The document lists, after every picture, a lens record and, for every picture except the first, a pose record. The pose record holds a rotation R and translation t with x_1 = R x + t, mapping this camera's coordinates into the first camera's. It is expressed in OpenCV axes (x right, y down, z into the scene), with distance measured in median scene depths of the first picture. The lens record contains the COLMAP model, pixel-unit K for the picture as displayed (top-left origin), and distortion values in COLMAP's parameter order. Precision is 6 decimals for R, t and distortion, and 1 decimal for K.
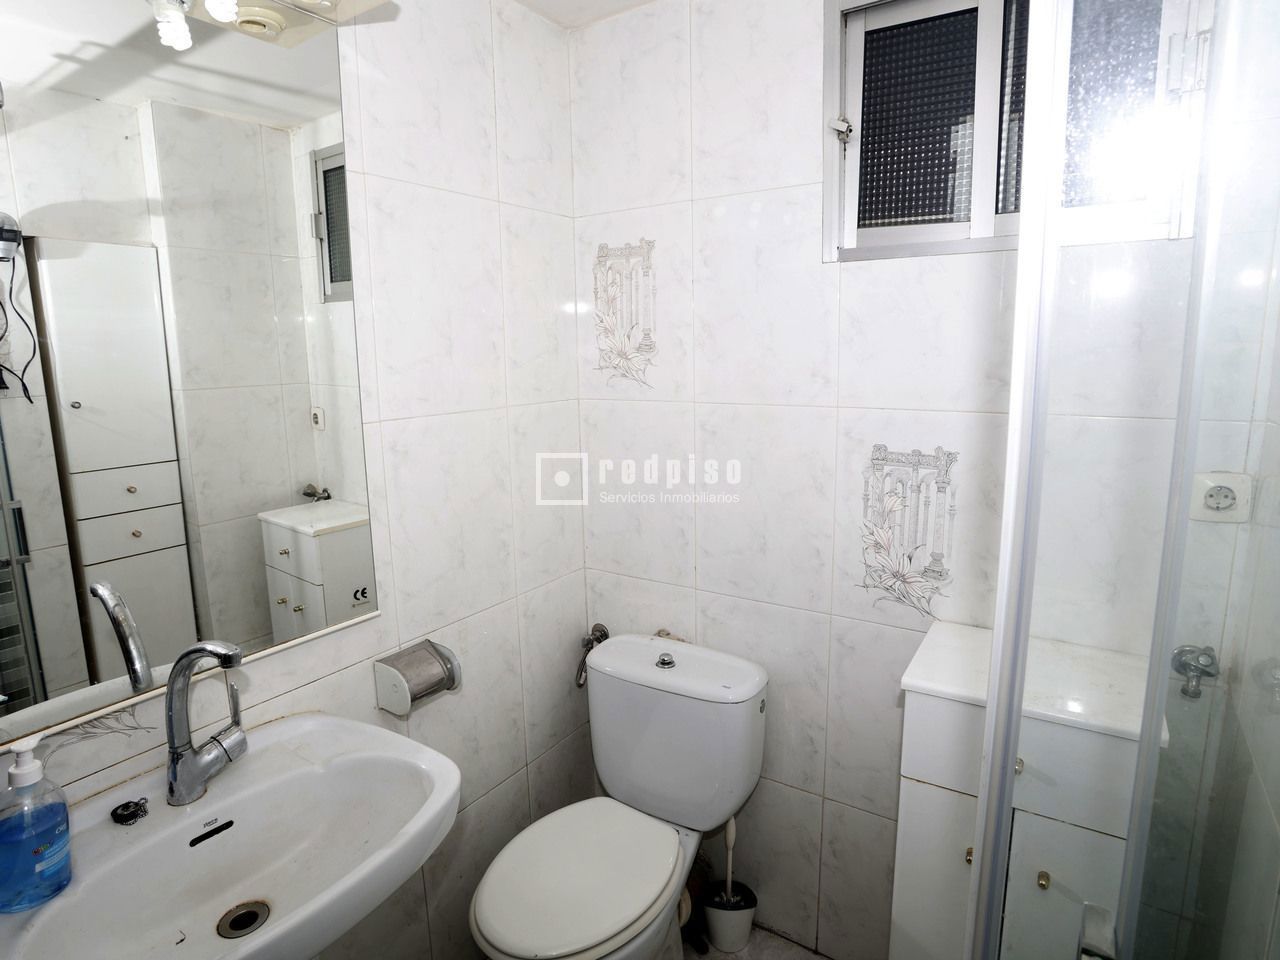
lens RADIAL K [[690.9, 0, 641.3], [0, 690.9, 472.3], [0, 0, 1]] dist [-0.068494, 0.028852]
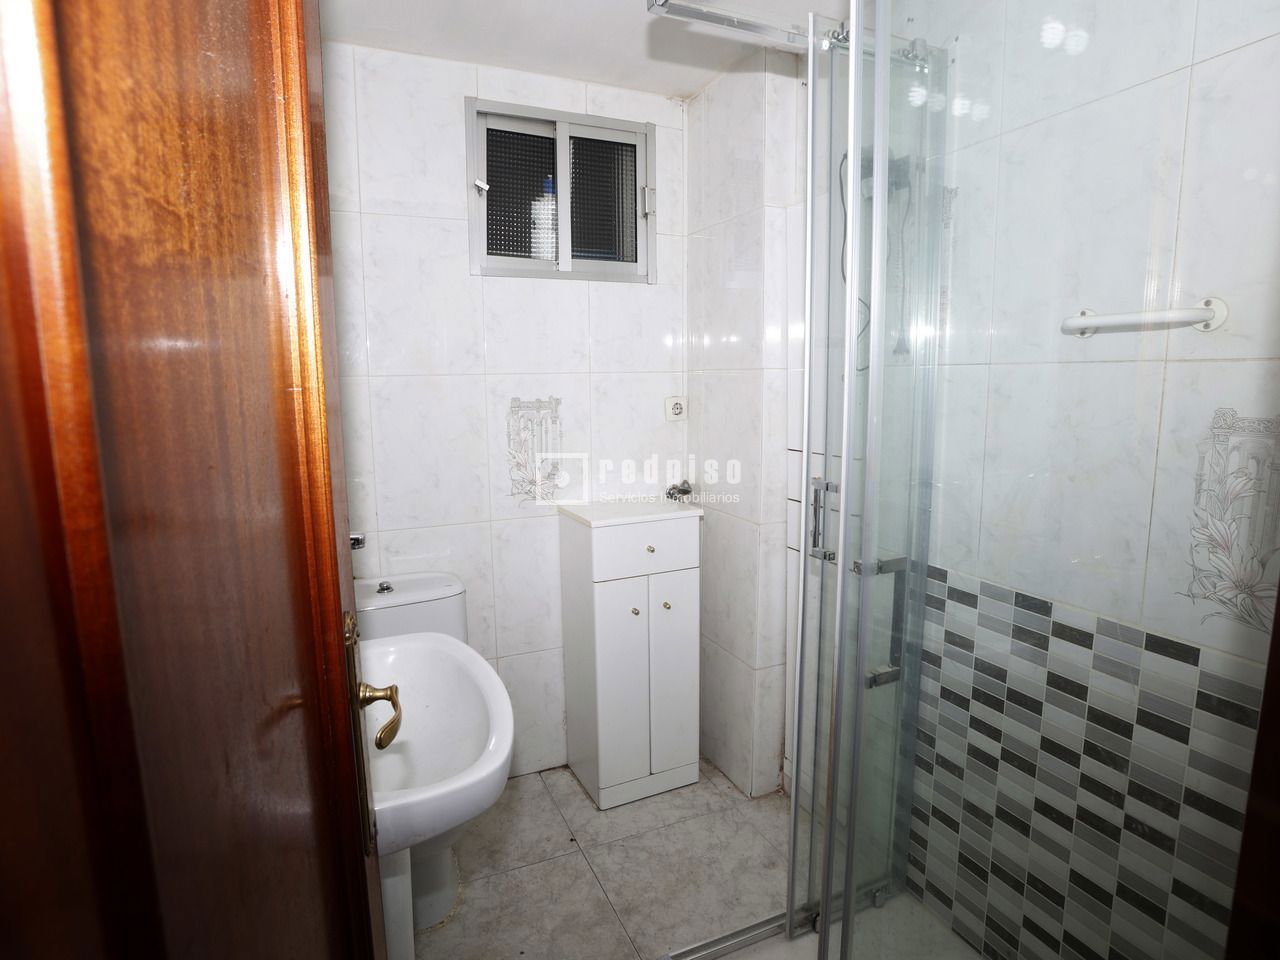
lens RADIAL K [[690.9, 0, 641.3], [0, 690.9, 472.3], [0, 0, 1]] dist [-0.068494, 0.028852]
pose [[0.542954, -0.108544, 0.832718, -0.807020], [0.148070, 0.988449, 0.032298, 0.118291], [-0.826605, 0.105764, 0.552755, -0.065893]]
